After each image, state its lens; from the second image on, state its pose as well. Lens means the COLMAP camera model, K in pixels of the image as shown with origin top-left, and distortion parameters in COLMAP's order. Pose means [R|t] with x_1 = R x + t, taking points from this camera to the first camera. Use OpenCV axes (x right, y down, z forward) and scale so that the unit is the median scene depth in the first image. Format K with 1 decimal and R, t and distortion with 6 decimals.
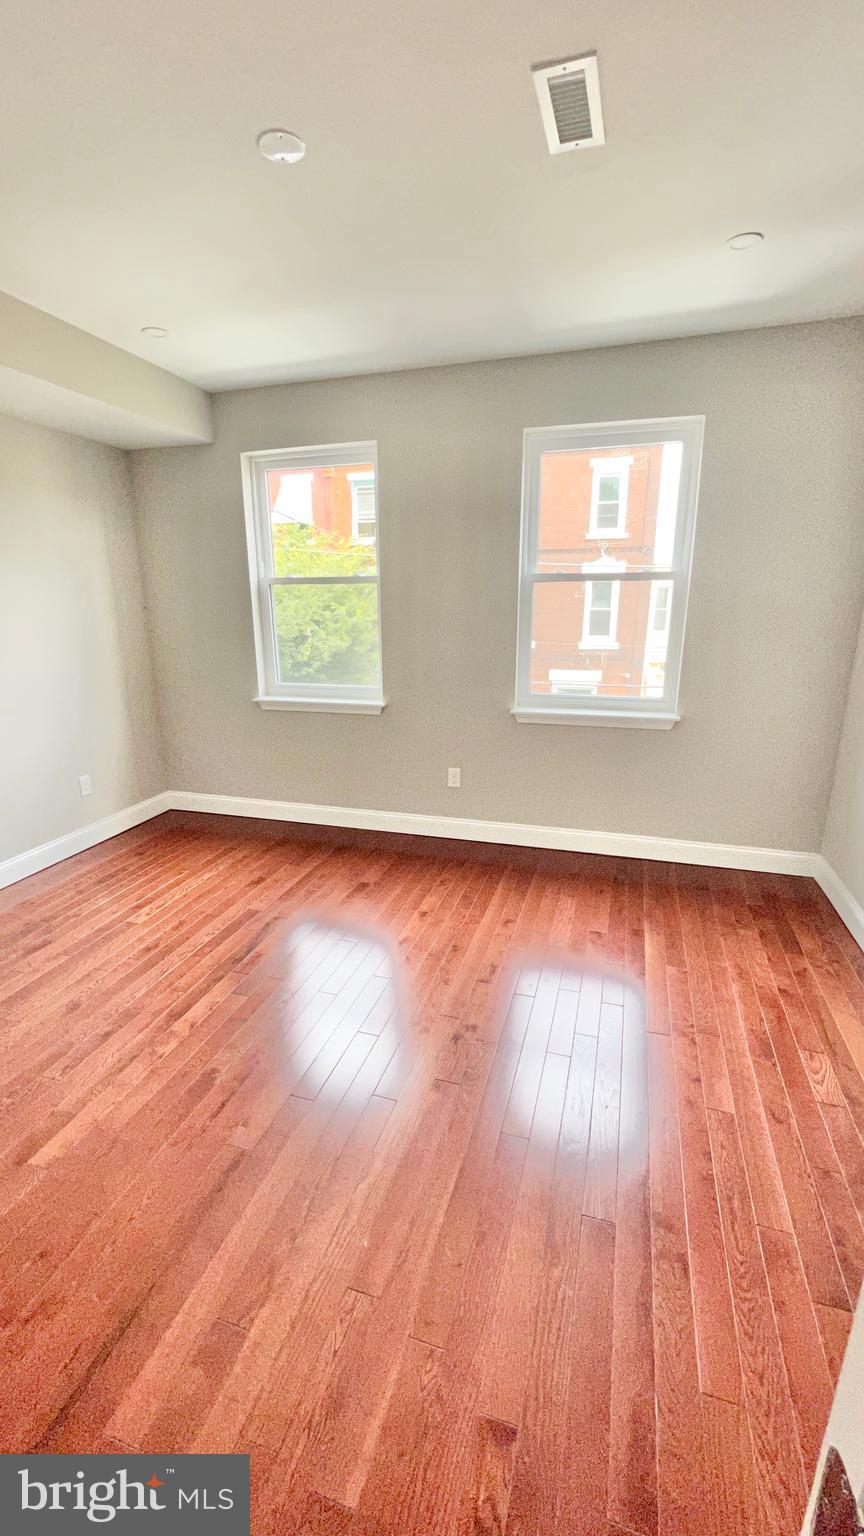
lens RADIAL K [[626.5, 0, 437.4], [0, 626.5, 769.1], [0, 0, 1]] dist [-0.001921, 0.000230]
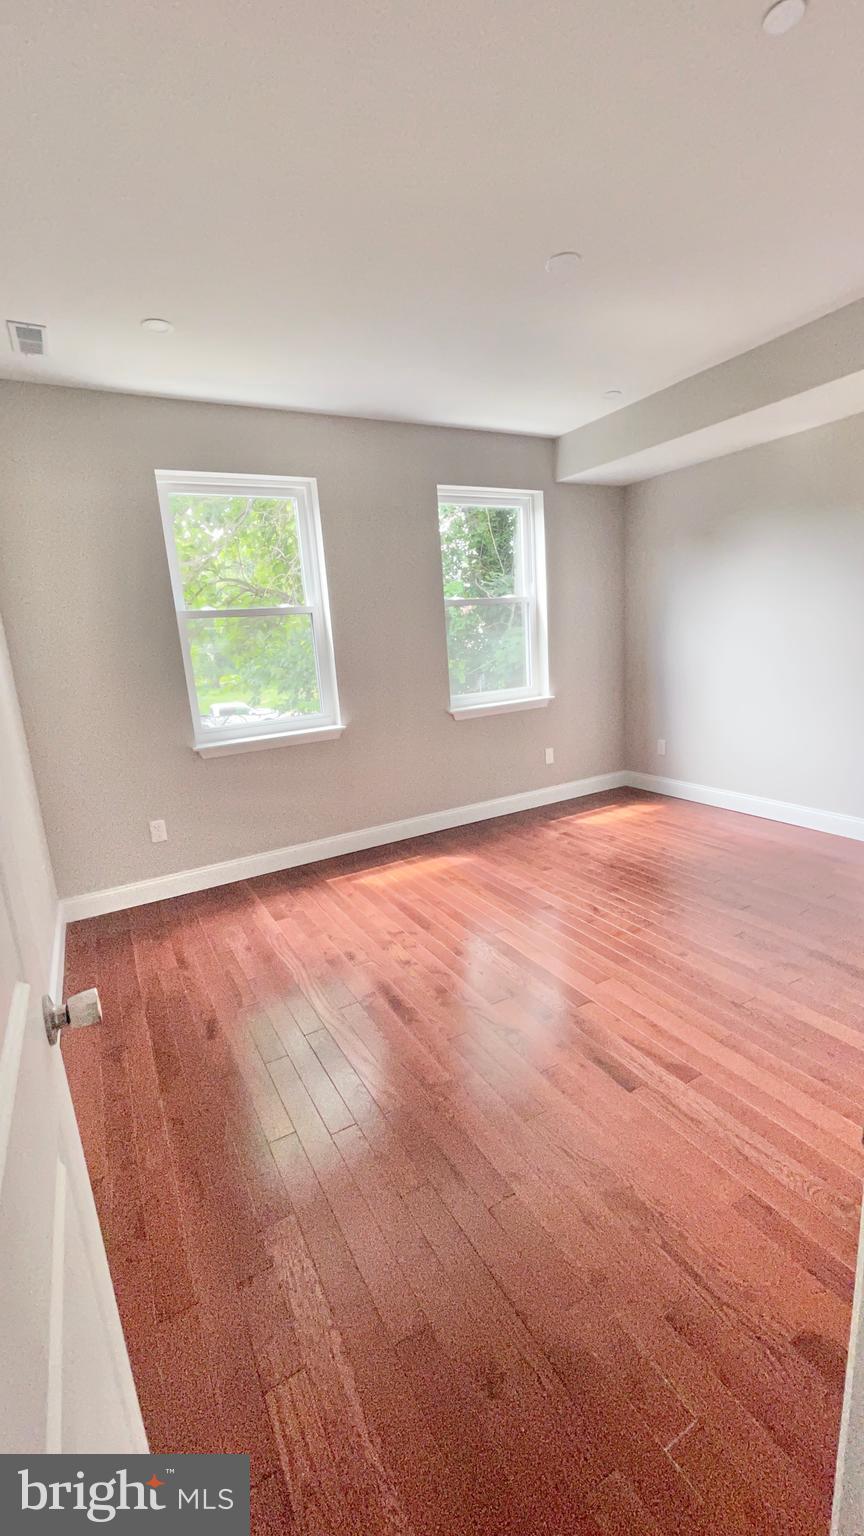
lens RADIAL K [[626.5, 0, 437.1], [0, 626.5, 765.0], [0, 0, 1]] dist [-0.001921, 0.000230]
pose [[0.694332, -0.193883, 0.693046, -0.662771], [0.249081, 0.968248, 0.021329, -0.026615], [-0.675176, 0.157815, 0.720578, 0.159952]]
